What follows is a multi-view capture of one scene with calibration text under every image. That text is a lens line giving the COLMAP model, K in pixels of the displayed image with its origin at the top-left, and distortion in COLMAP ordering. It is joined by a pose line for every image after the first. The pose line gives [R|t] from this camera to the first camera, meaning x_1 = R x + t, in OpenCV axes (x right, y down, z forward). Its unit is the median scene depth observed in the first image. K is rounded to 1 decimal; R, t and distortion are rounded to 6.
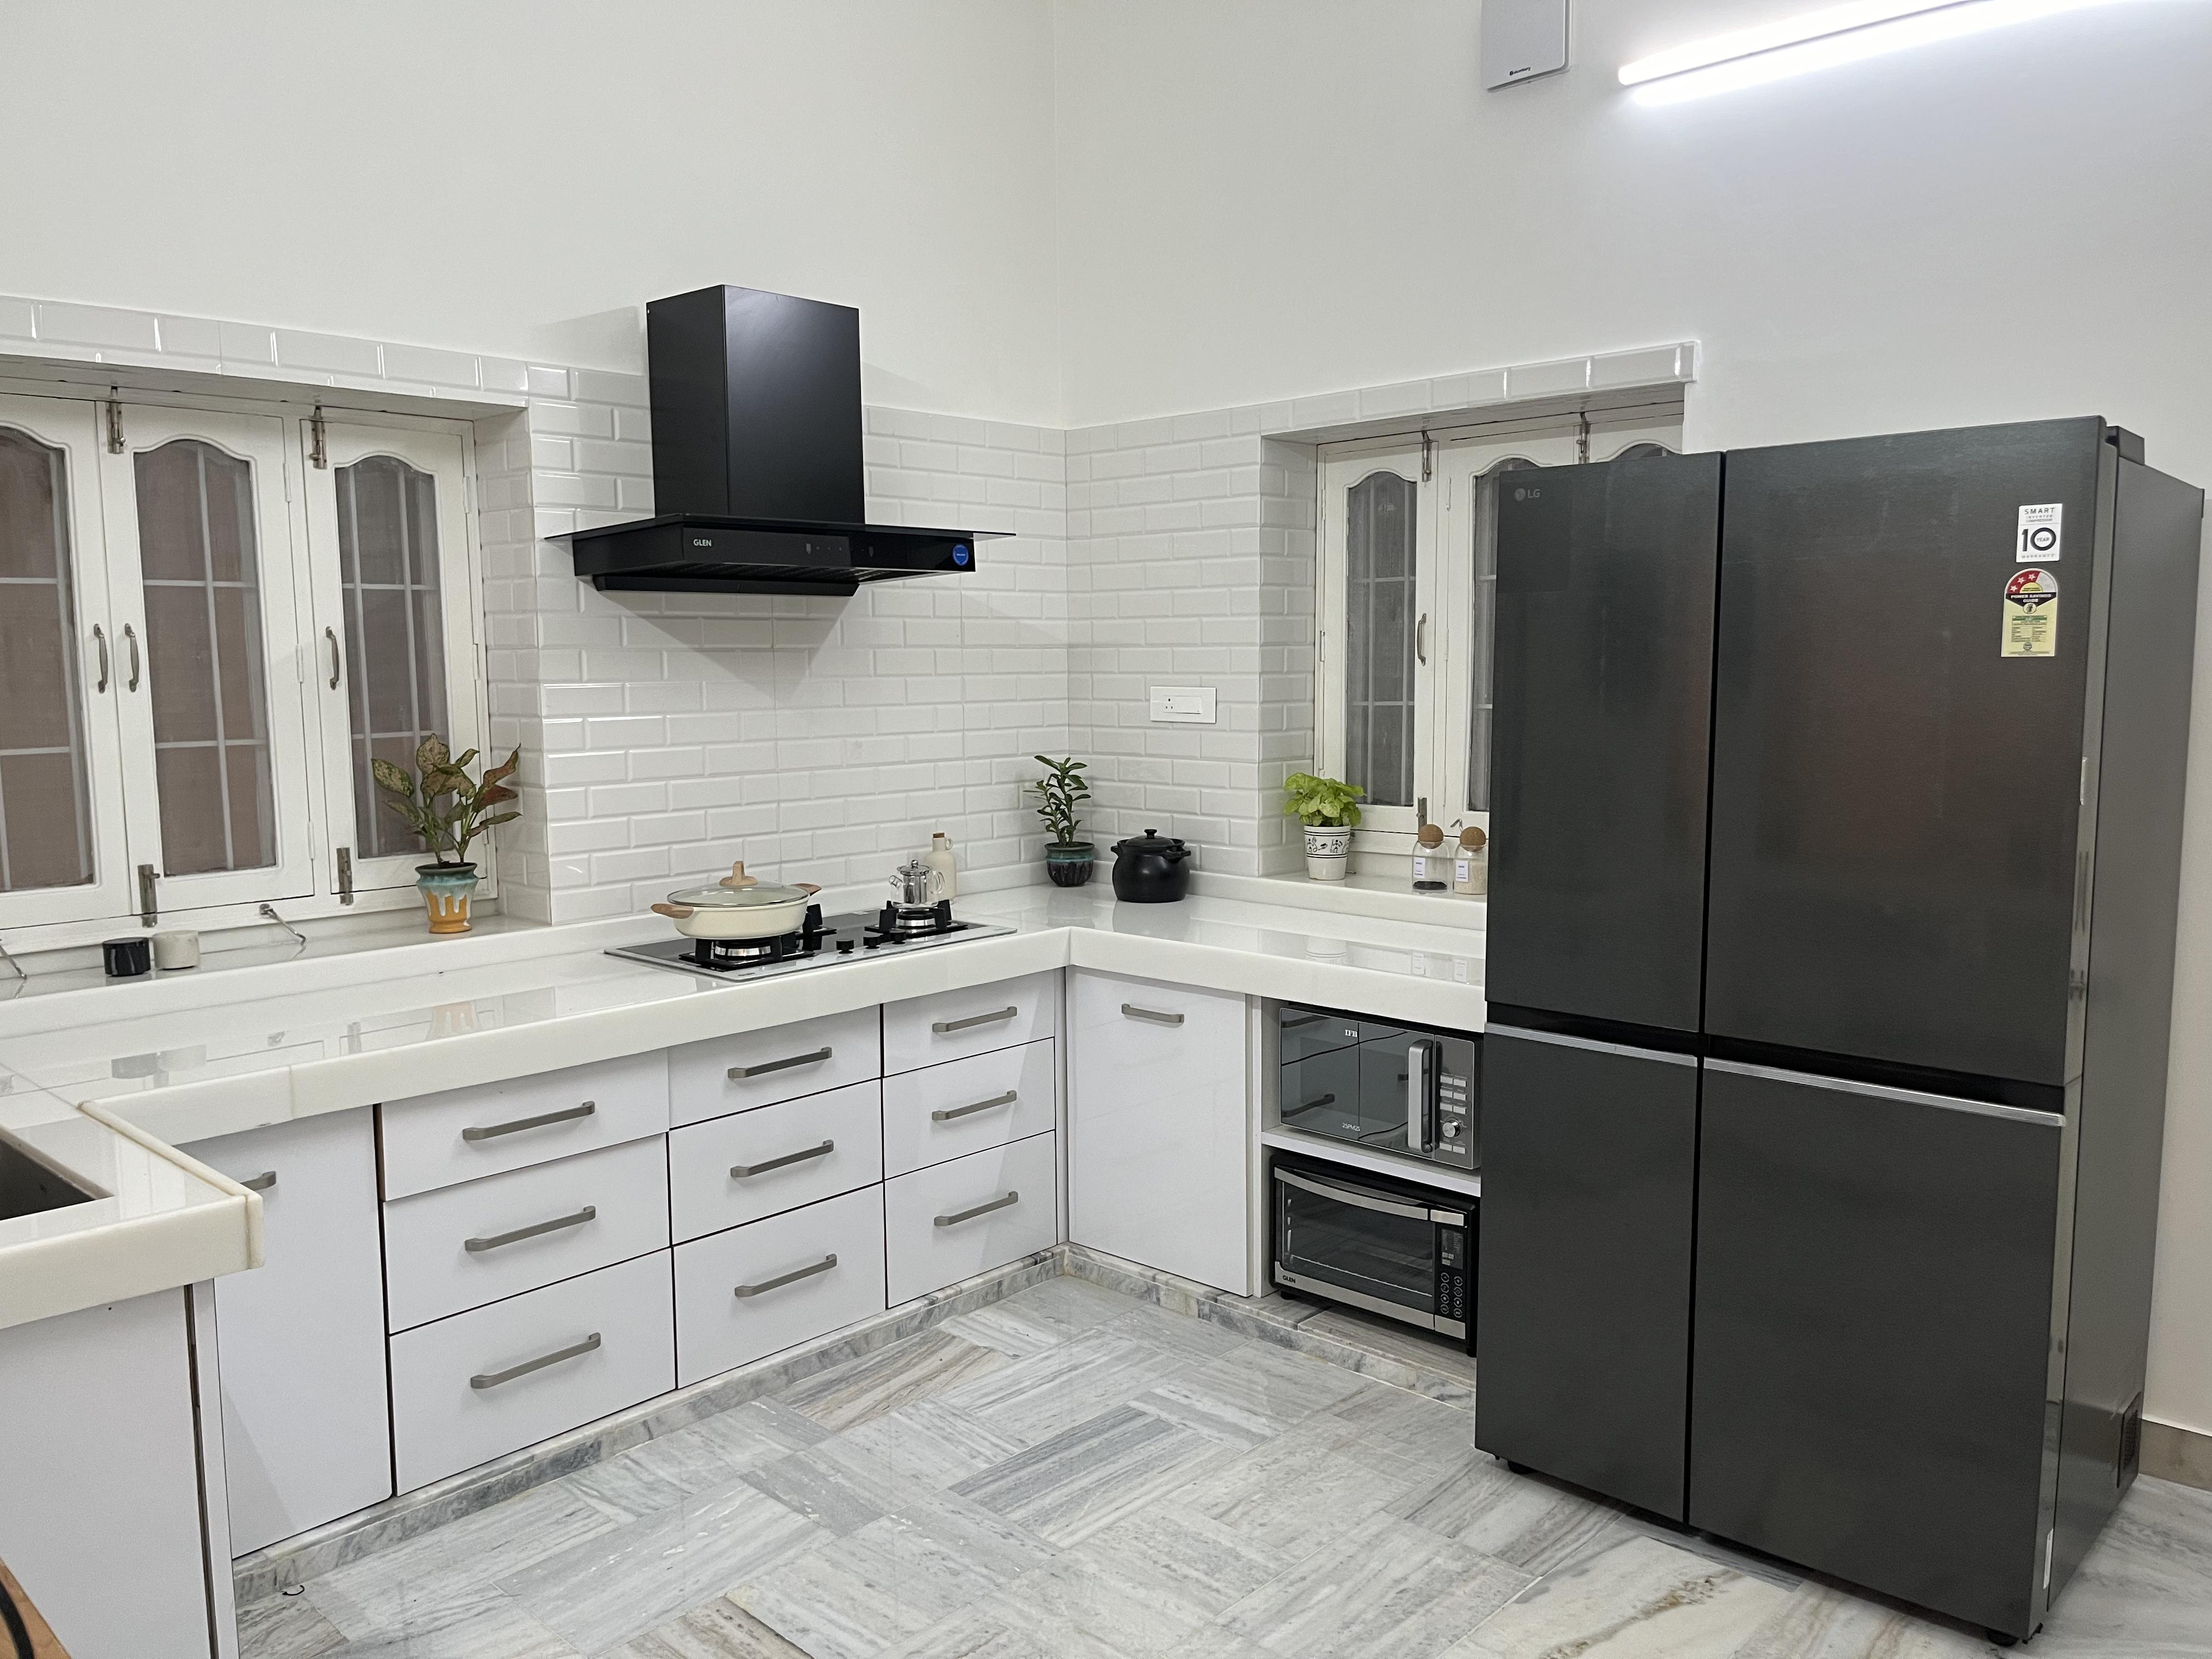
lens RADIAL K [[1698.5, 0, 1106.0], [0, 1698.5, 829.5], [0, 0, 1]] dist [0.006458, -0.055343]
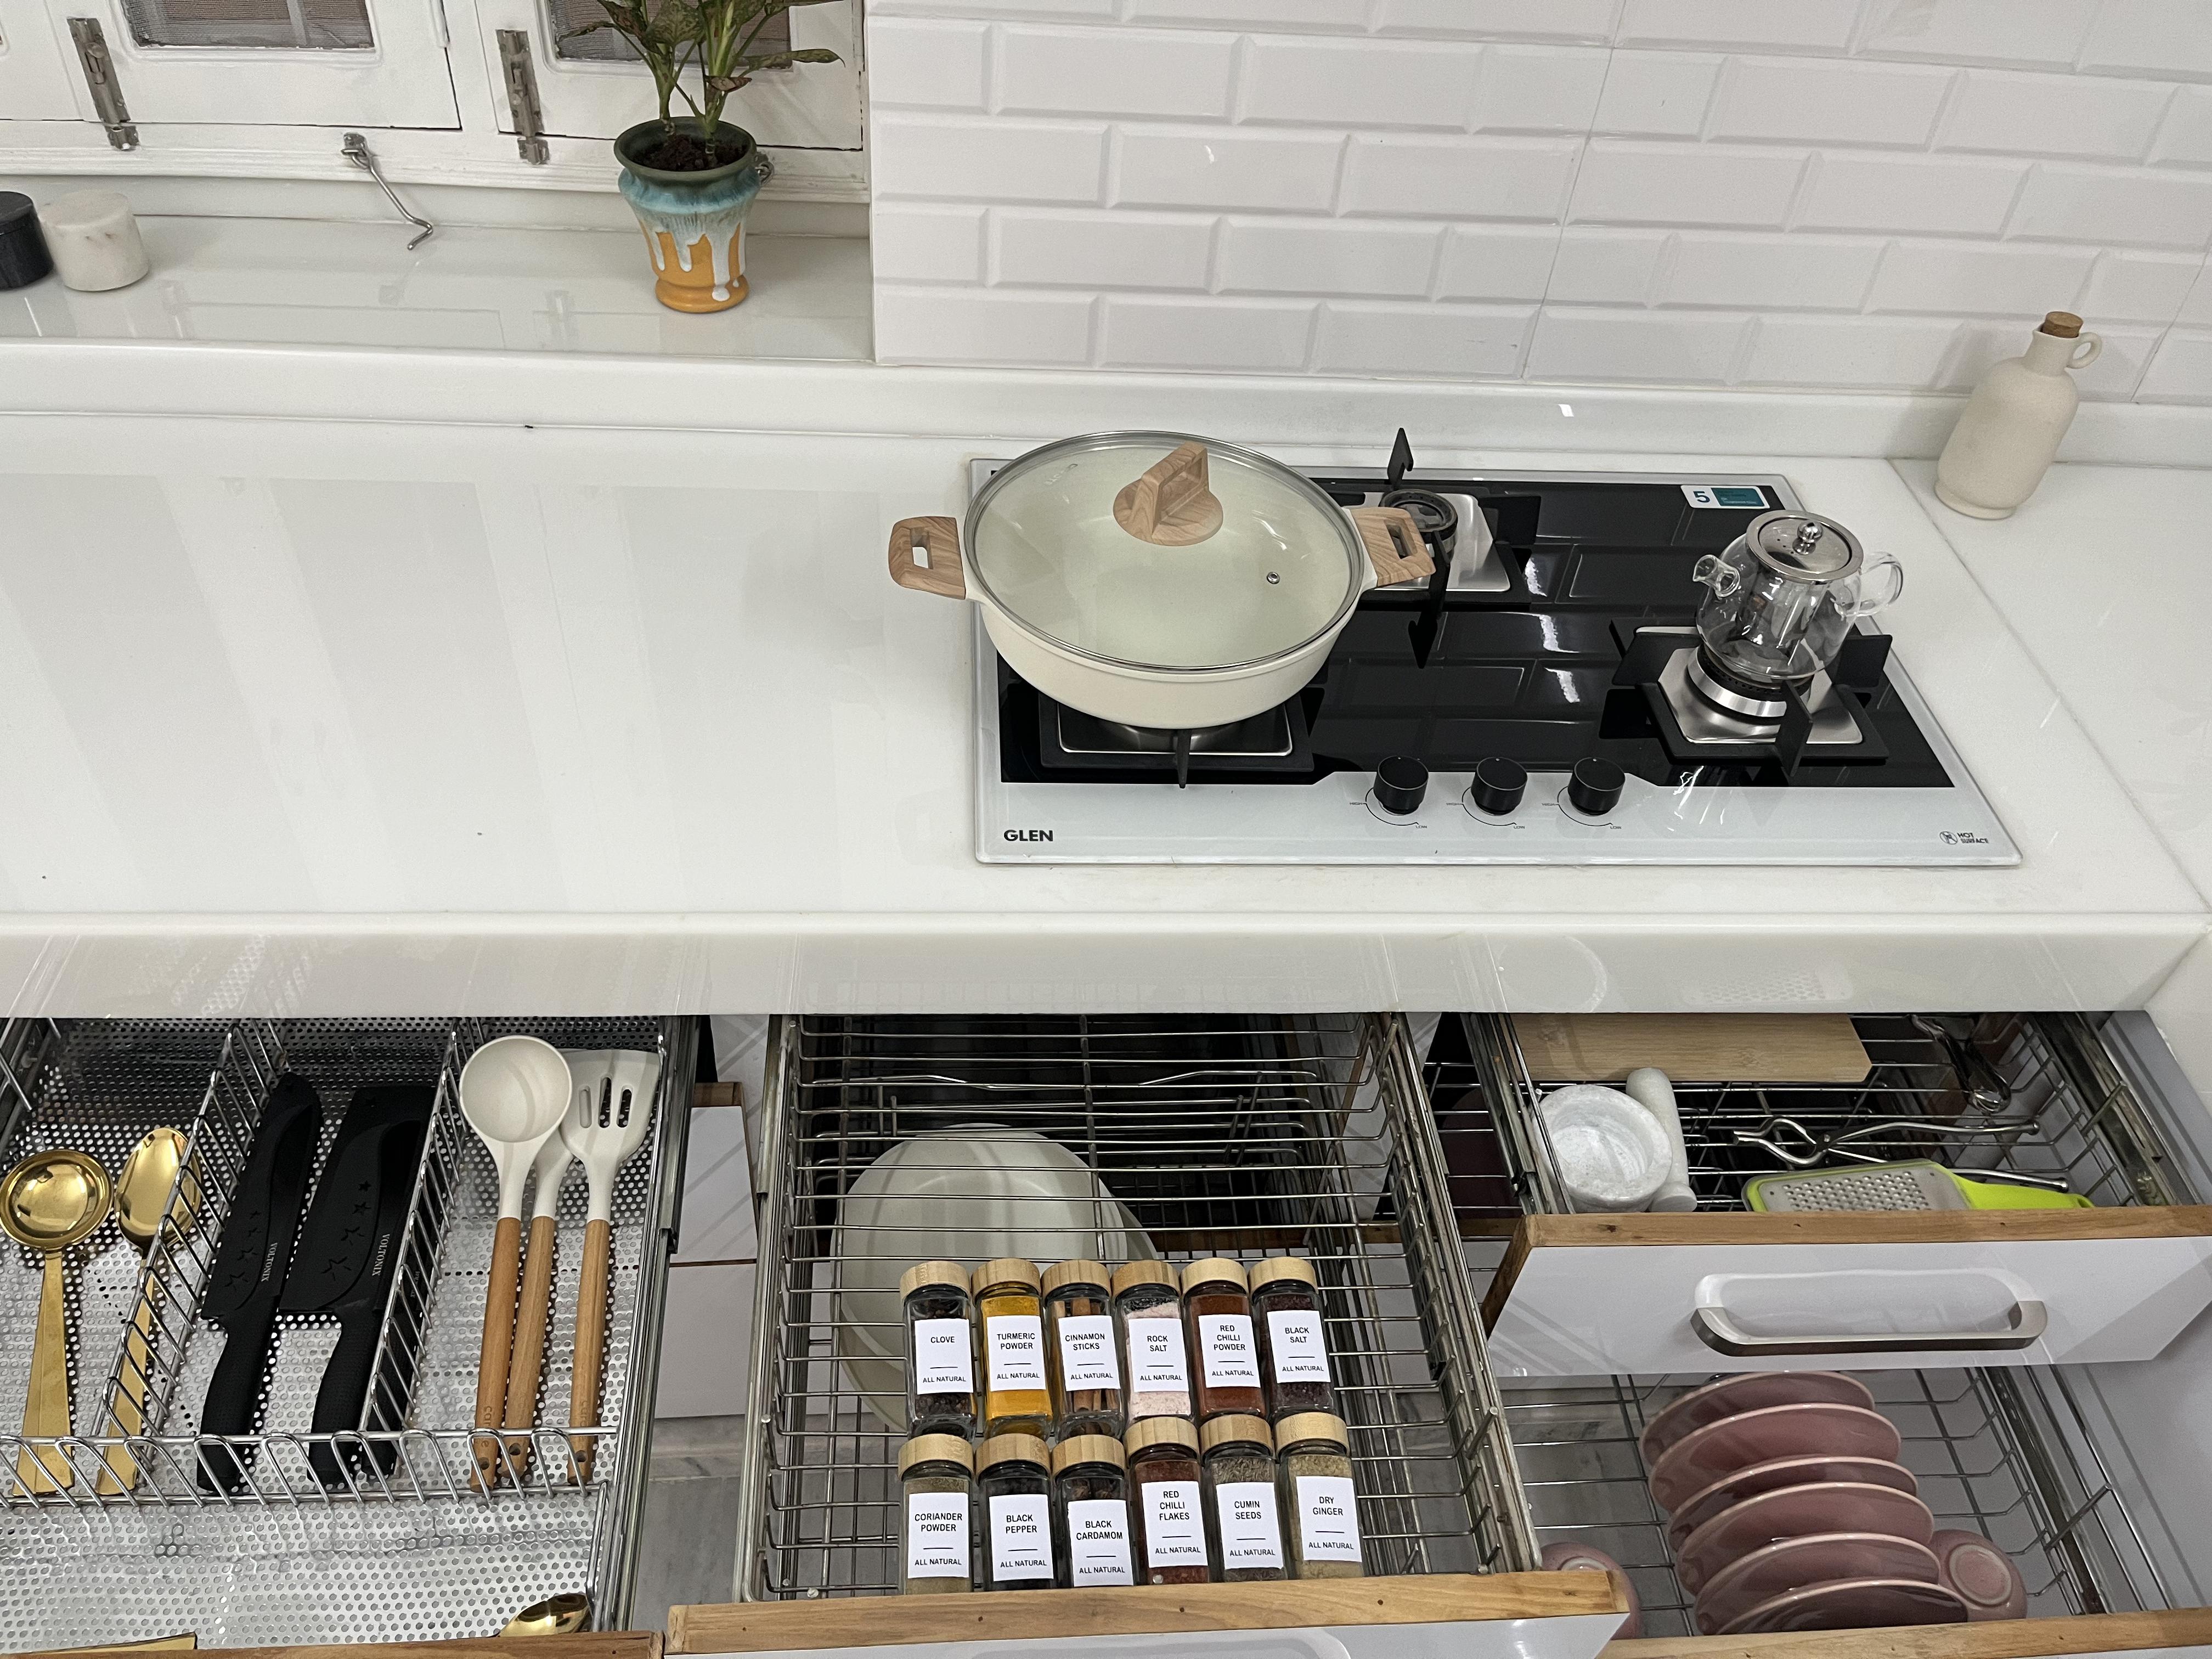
lens RADIAL K [[1698.5, 0, 1106.0], [0, 1698.5, 829.5], [0, 0, 1]] dist [0.006458, -0.055343]
pose [[0.738515, 0.508727, -0.442485, -0.047170], [-0.143901, 0.760080, 0.633696, -0.129086], [0.658702, -0.404320, 0.634537, 0.750884]]
